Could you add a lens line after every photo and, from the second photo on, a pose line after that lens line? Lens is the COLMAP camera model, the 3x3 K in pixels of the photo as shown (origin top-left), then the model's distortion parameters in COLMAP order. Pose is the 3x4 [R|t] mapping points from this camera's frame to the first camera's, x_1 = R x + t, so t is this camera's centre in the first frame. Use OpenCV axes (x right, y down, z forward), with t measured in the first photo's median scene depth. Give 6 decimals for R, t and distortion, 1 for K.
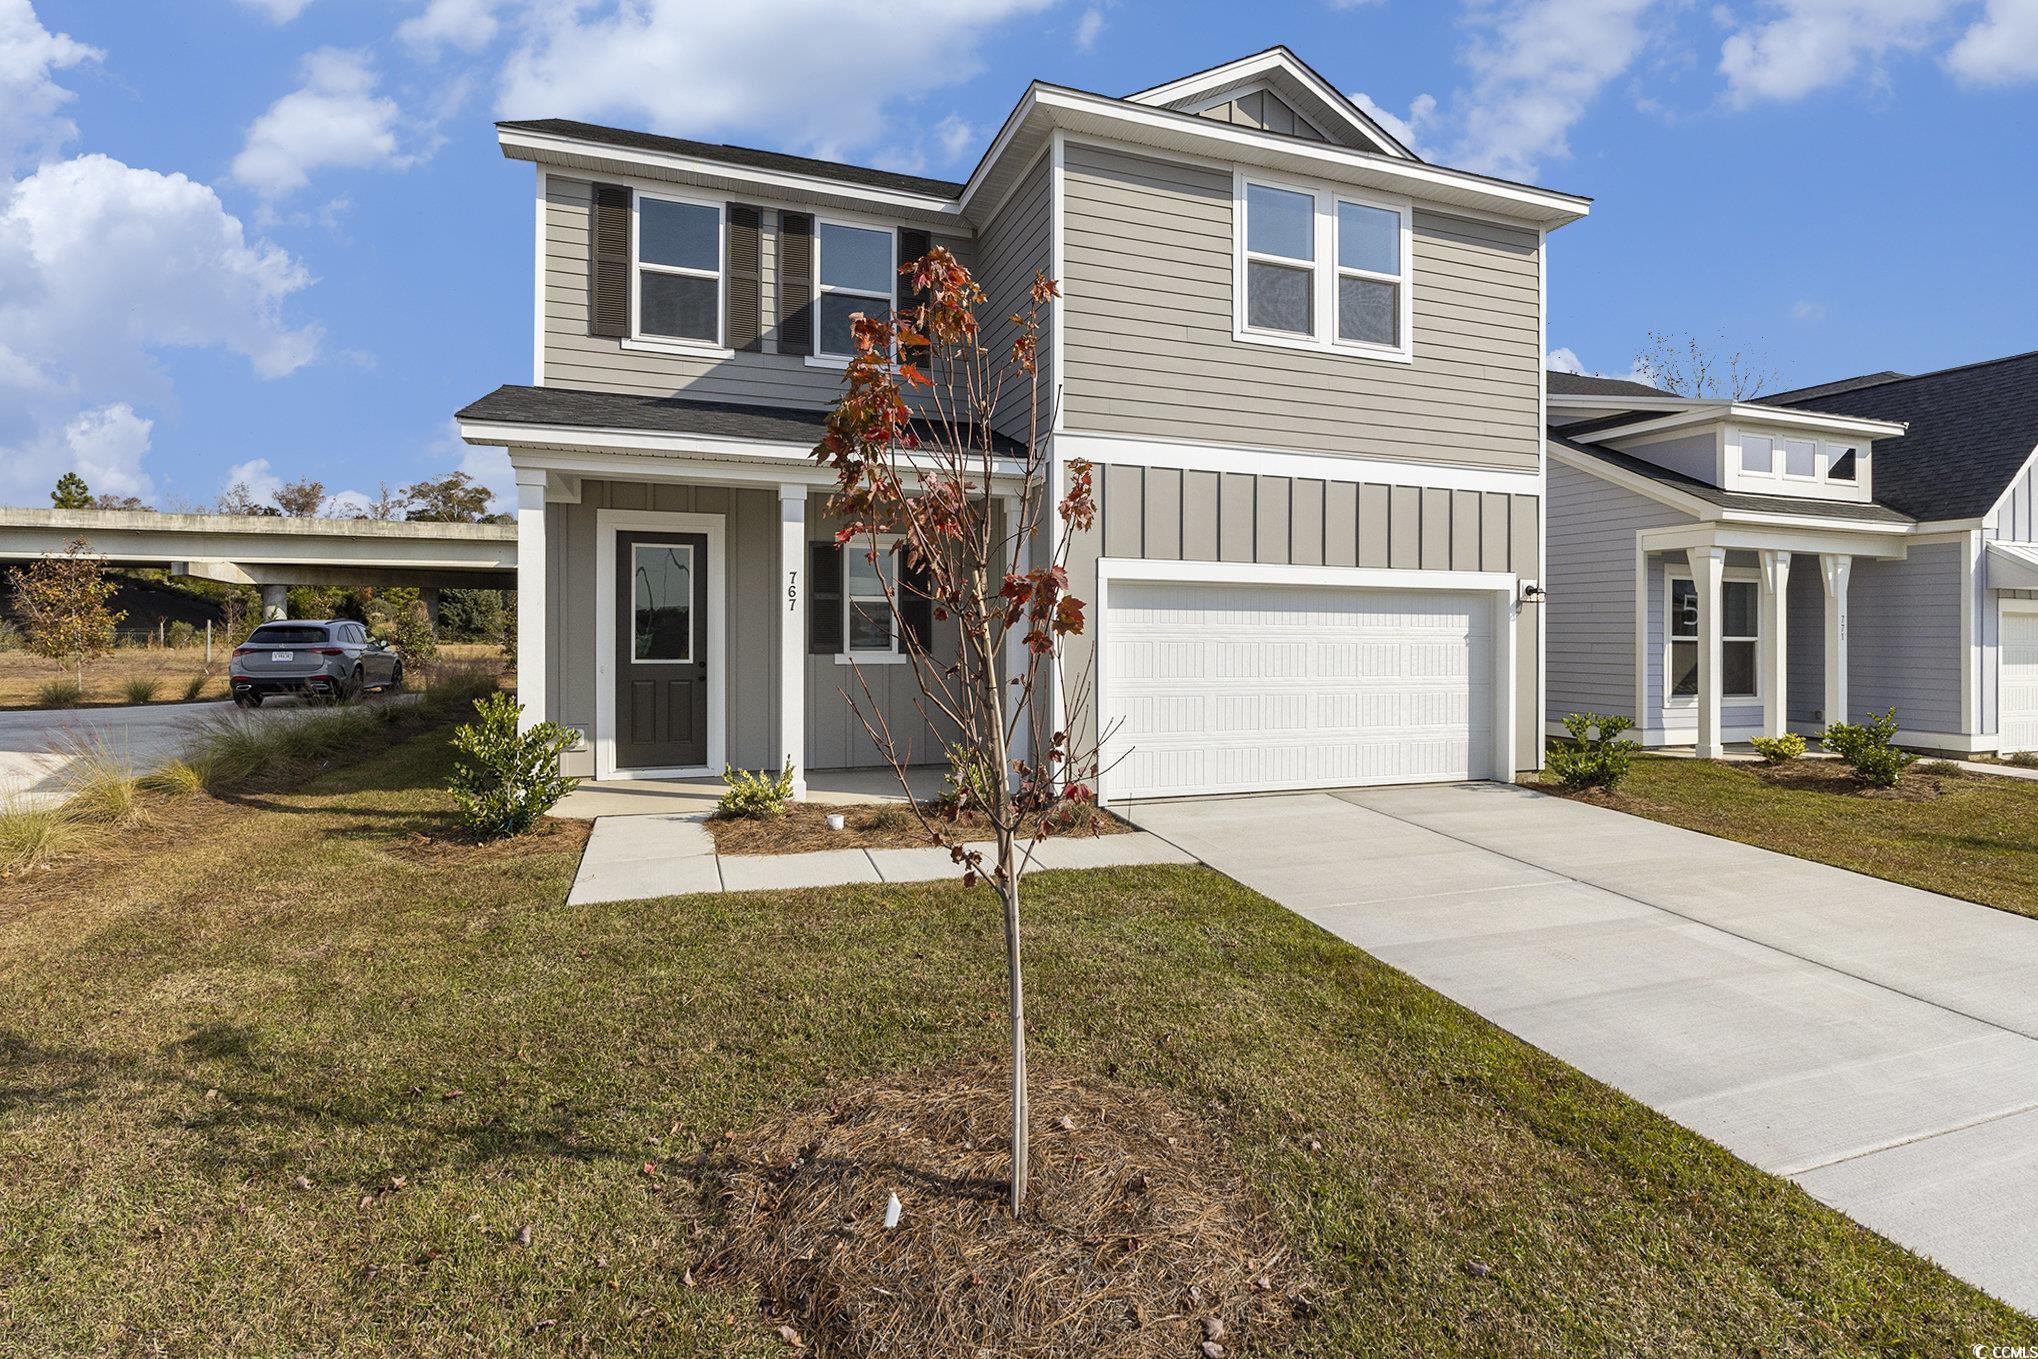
lens RADIAL K [[991.1, 0, 1024.9], [0, 991.1, 589.6], [0, 0, 1]] dist [-0.000632, -0.000149]
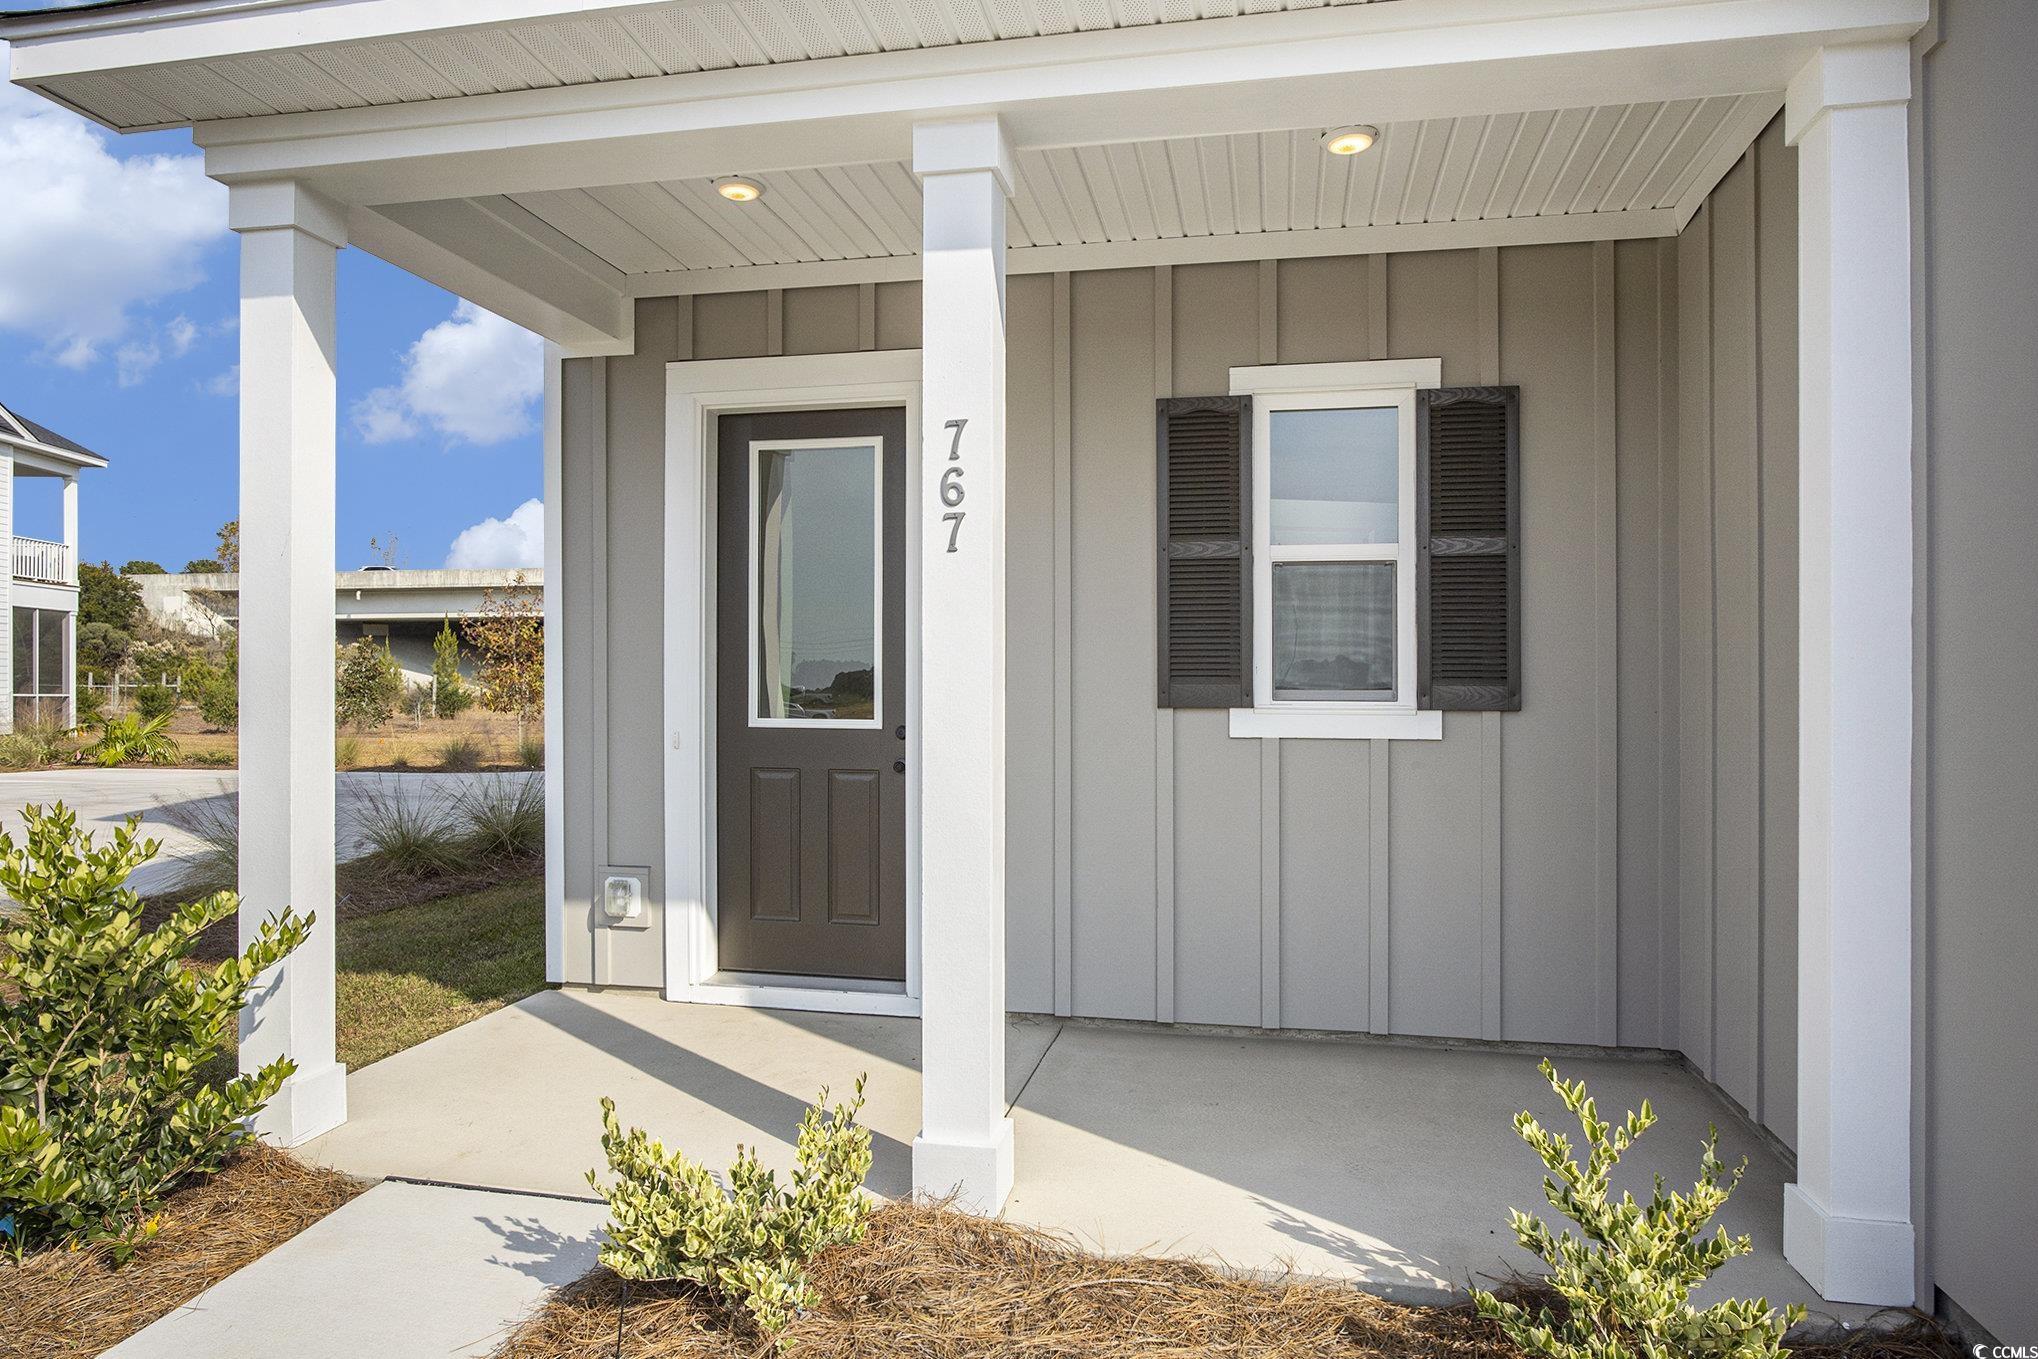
lens RADIAL K [[1237.3, 0, 1018.0], [0, 1237.3, 714.7], [0, 0, 1]] dist [0.000062, -0.000031]
pose [[0.848355, 0.009295, -0.529346, -0.019482], [0.023002, 0.998255, 0.054394, 0.041297], [0.528927, -0.058321, 0.846661, 0.584847]]
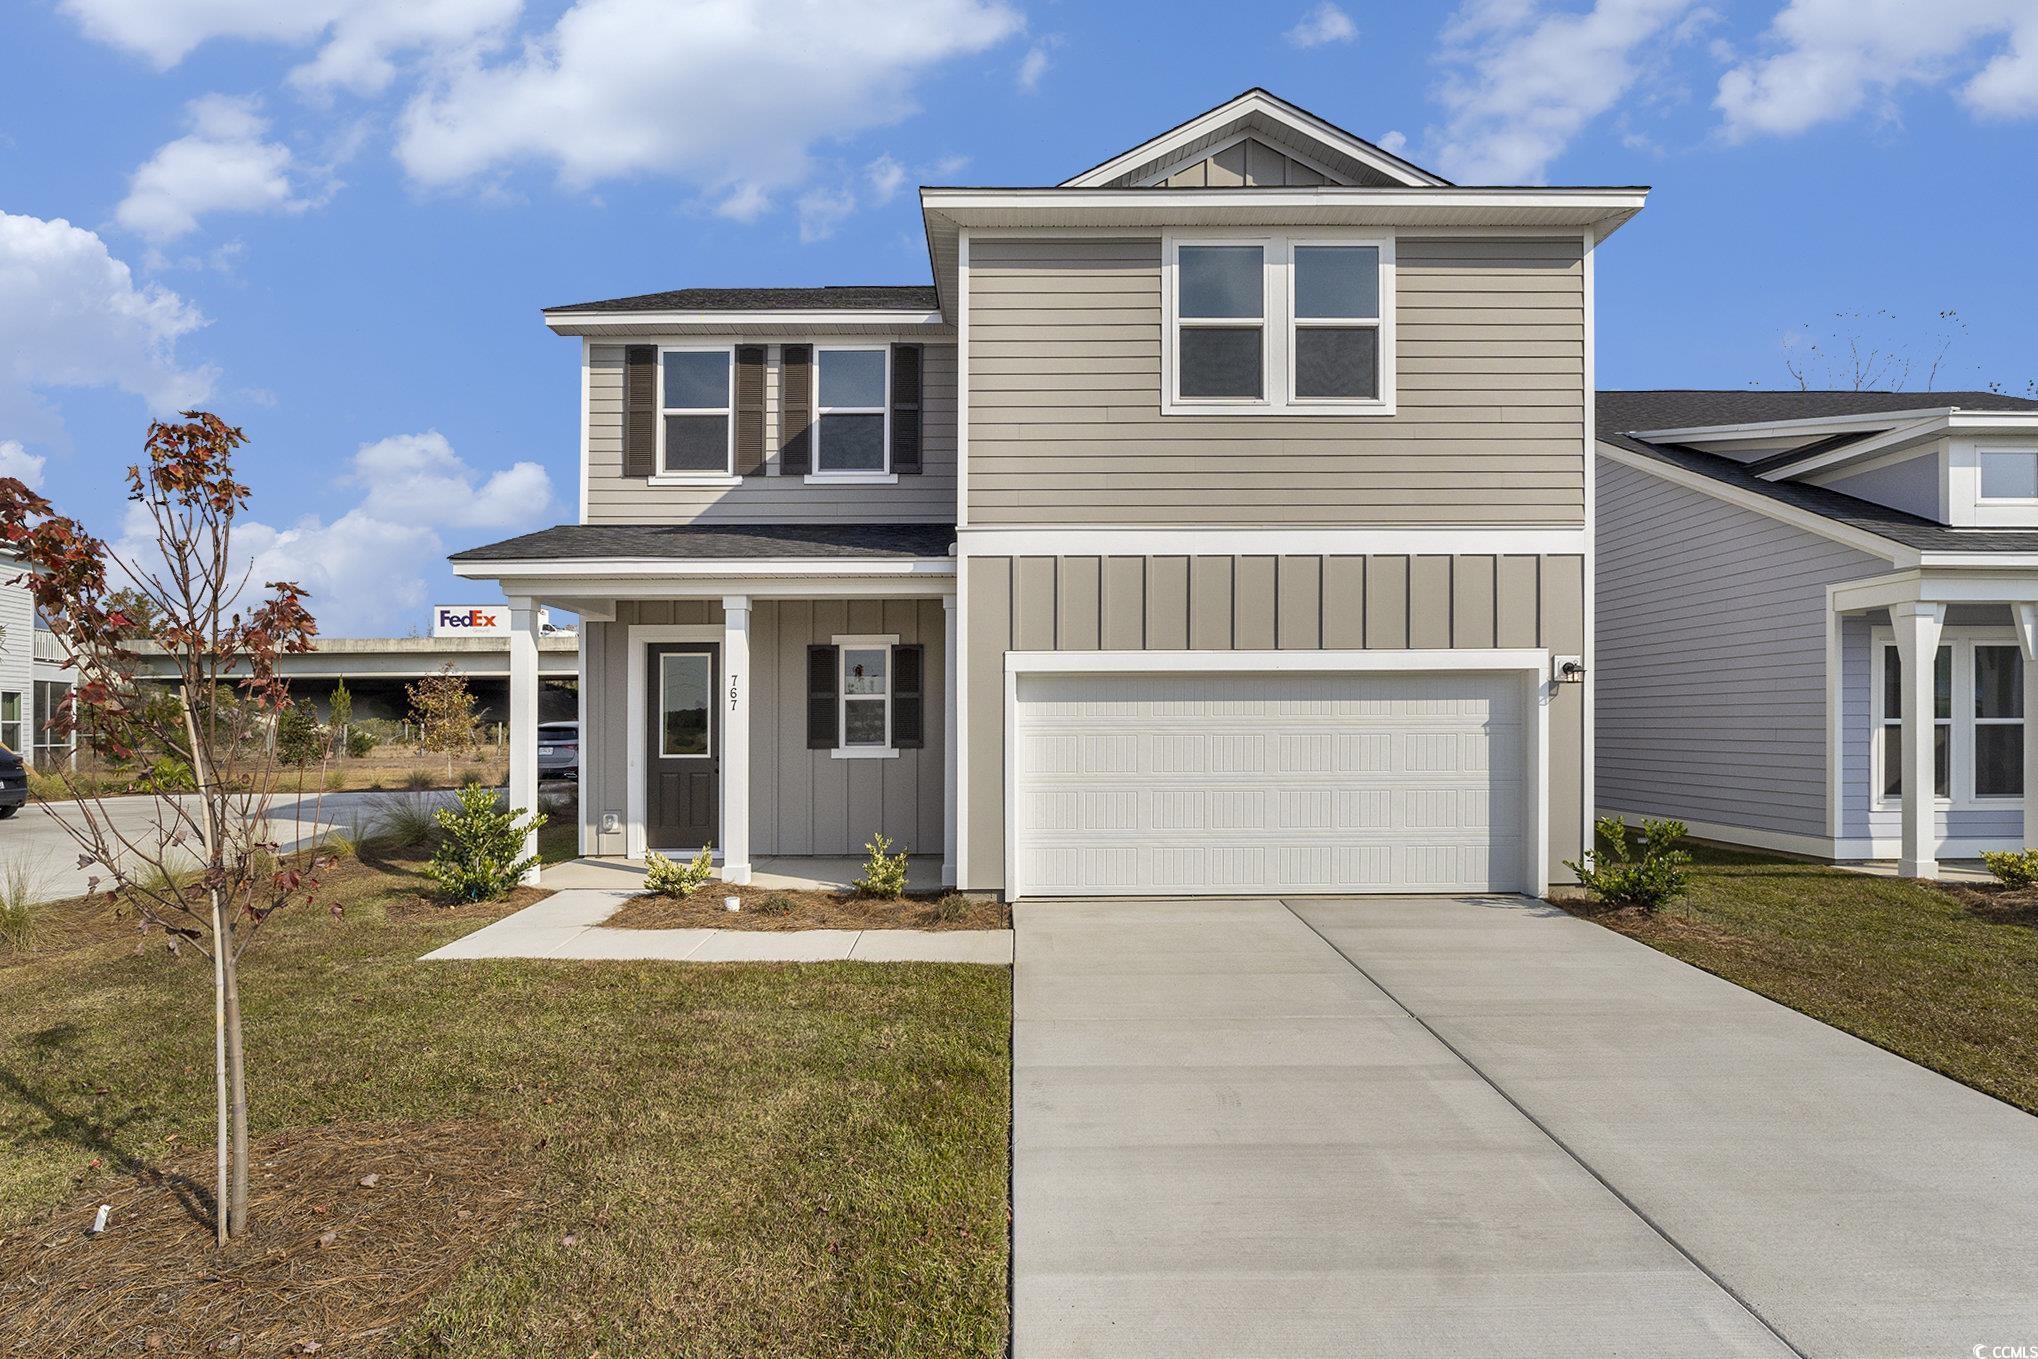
lens RADIAL K [[970.5, 0, 1019.0], [0, 970.5, 679.5], [0, 0, 1]] dist [-0.004998, -0.000612]
pose [[0.940957, -0.028302, -0.337342, 0.360414], [0.028235, 0.999588, -0.005107, 0.001073], [0.337348, -0.004720, 0.941368, 0.076690]]
